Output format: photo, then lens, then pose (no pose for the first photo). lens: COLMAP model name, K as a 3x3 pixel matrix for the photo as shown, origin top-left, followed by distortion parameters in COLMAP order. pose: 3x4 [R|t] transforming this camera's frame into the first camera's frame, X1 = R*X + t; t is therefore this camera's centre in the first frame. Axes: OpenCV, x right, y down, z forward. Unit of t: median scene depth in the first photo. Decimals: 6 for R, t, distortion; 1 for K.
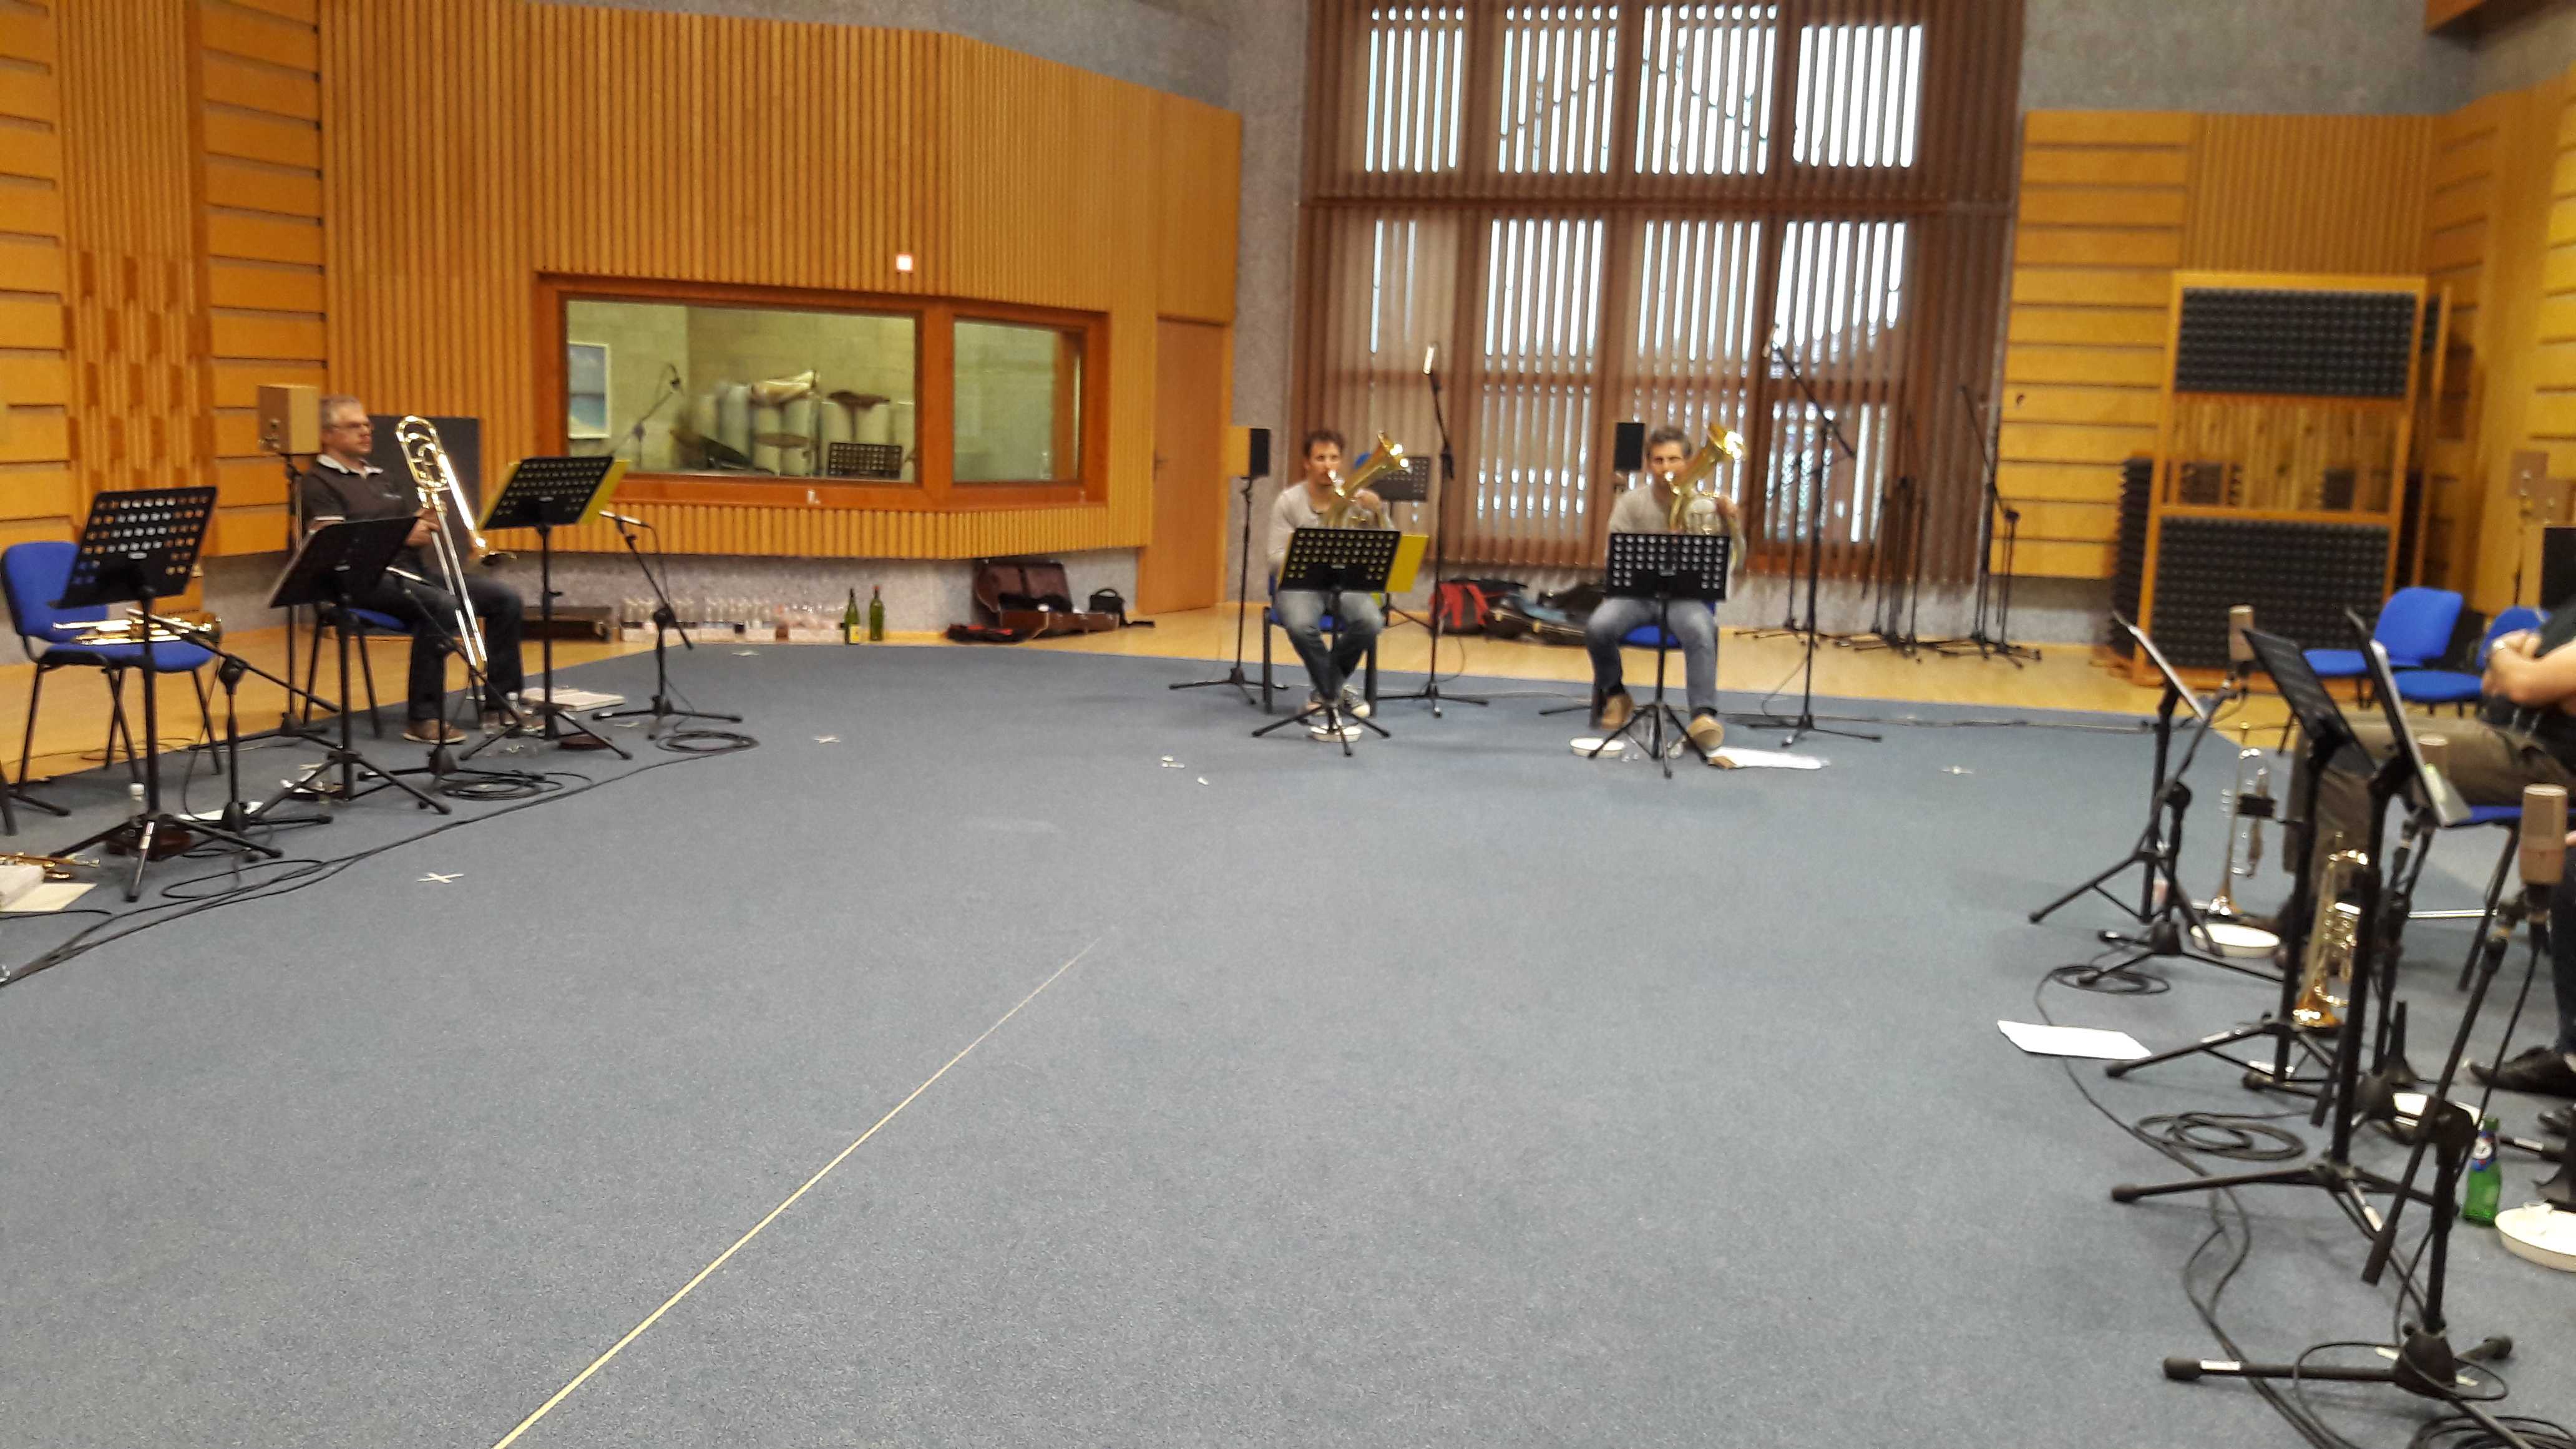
lens RADIAL K [[2129.0, 0, 1288.9], [0, 2129.0, 724.1], [0, 0, 1]] dist [0.071808, -0.113468]
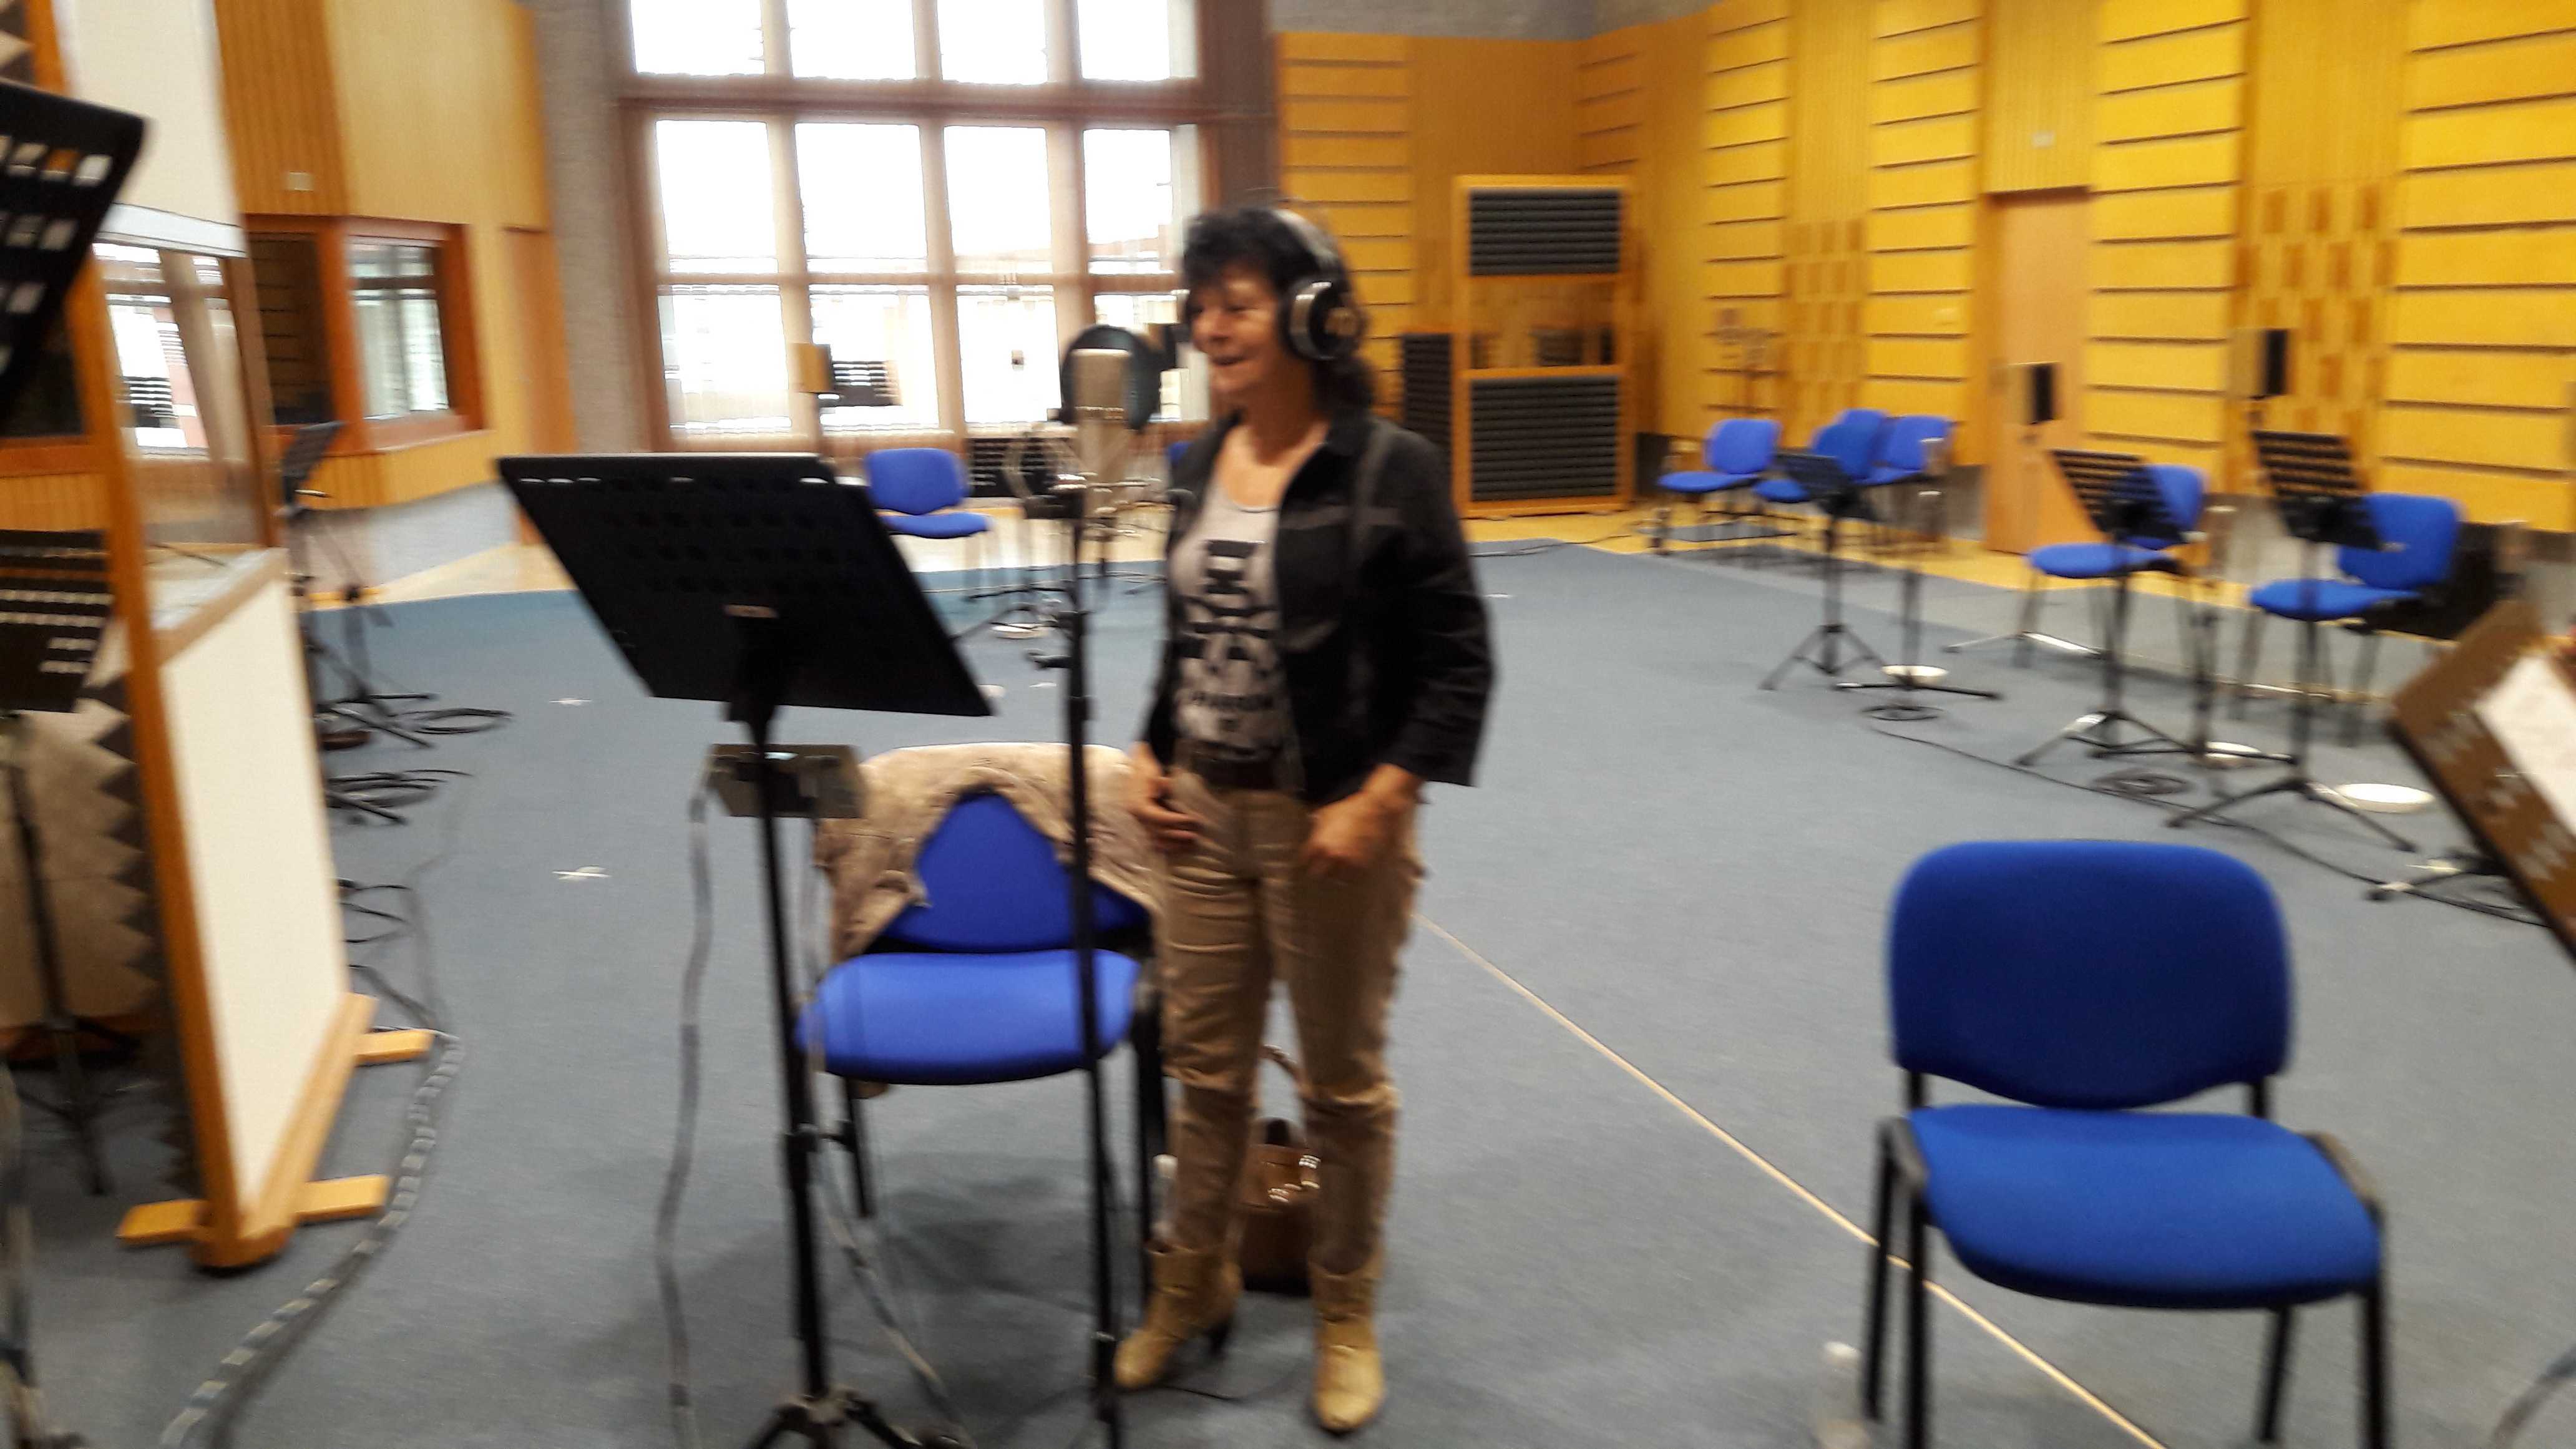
lens RADIAL K [[2097.2, 0, 1384.0], [0, 2097.2, 723.7], [0, 0, 1]] dist [0.066317, -0.150629]
pose [[0.837325, -0.157886, 0.523410, -0.296909], [0.127309, 0.987382, 0.094180, -0.023694], [-0.531675, -0.012225, 0.846860, 0.019392]]
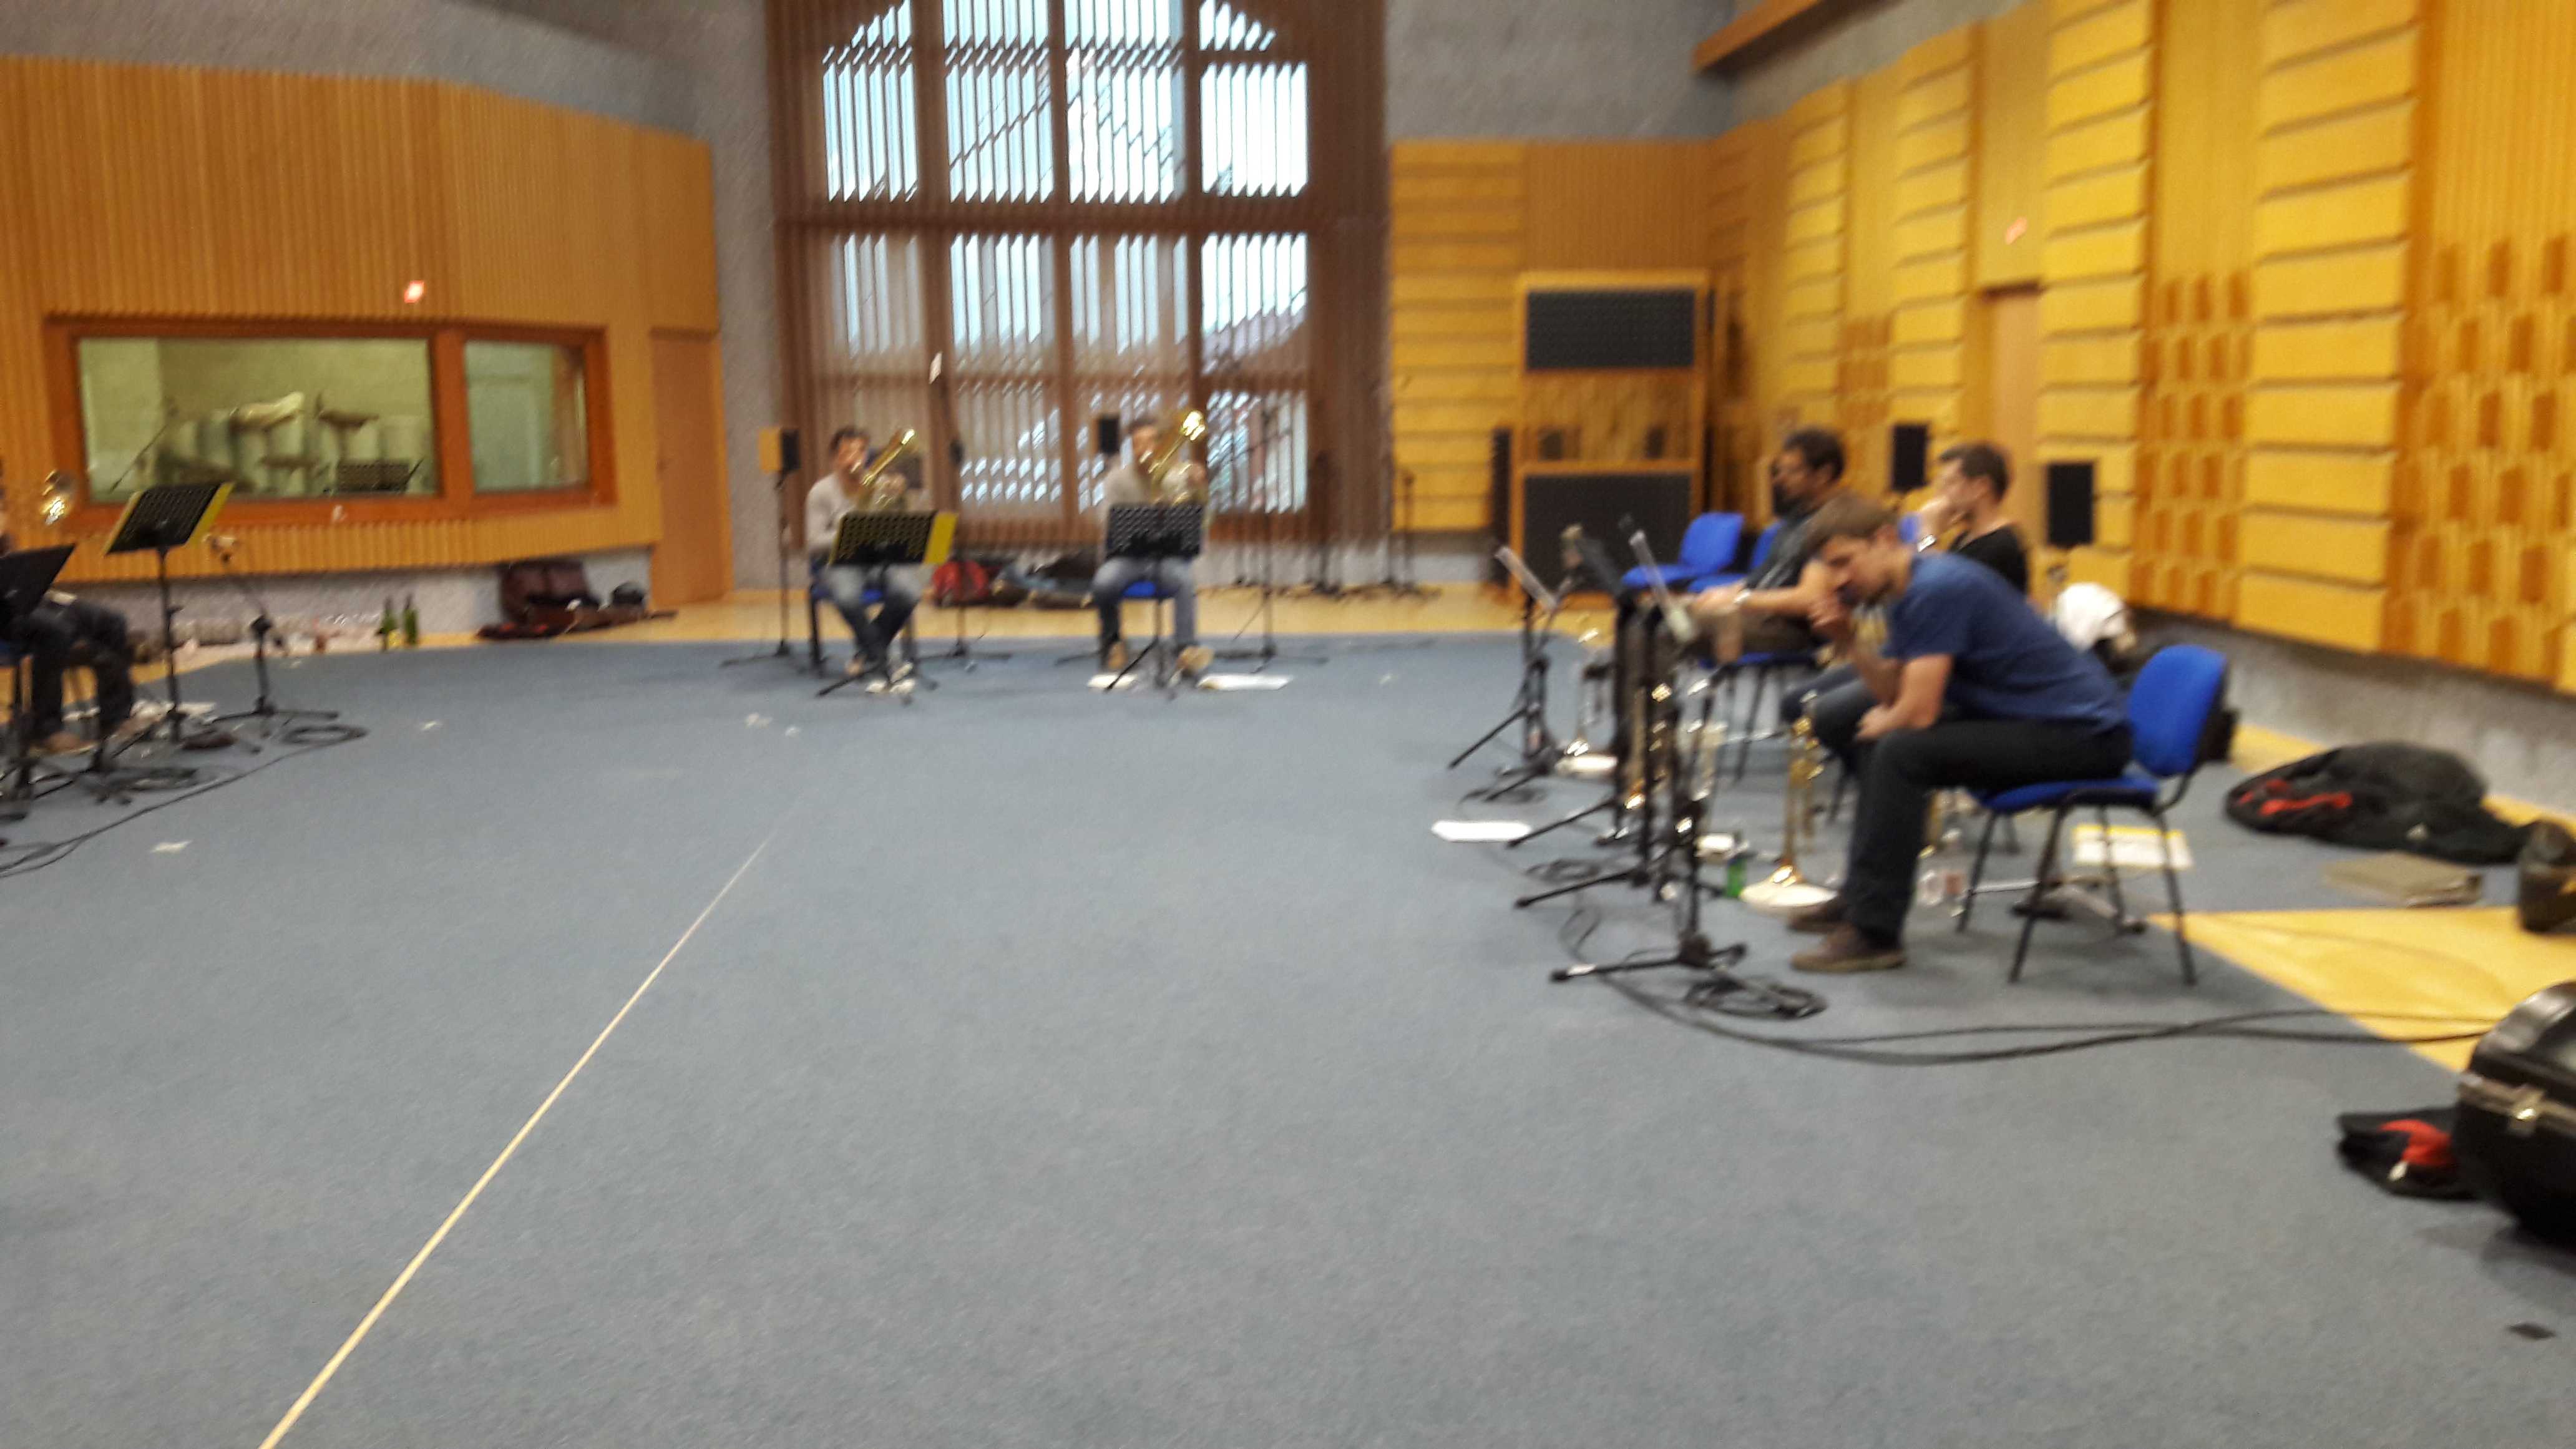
lens RADIAL K [[2069.1, 0, 1290.3], [0, 2069.1, 710.1], [0, 0, 1]] dist [0.212060, -0.444822]
pose [[0.962330, -0.080928, 0.259561, -0.049134], [0.080902, 0.996664, 0.010801, 0.016603], [-0.259569, 0.010605, 0.965666, -0.132316]]
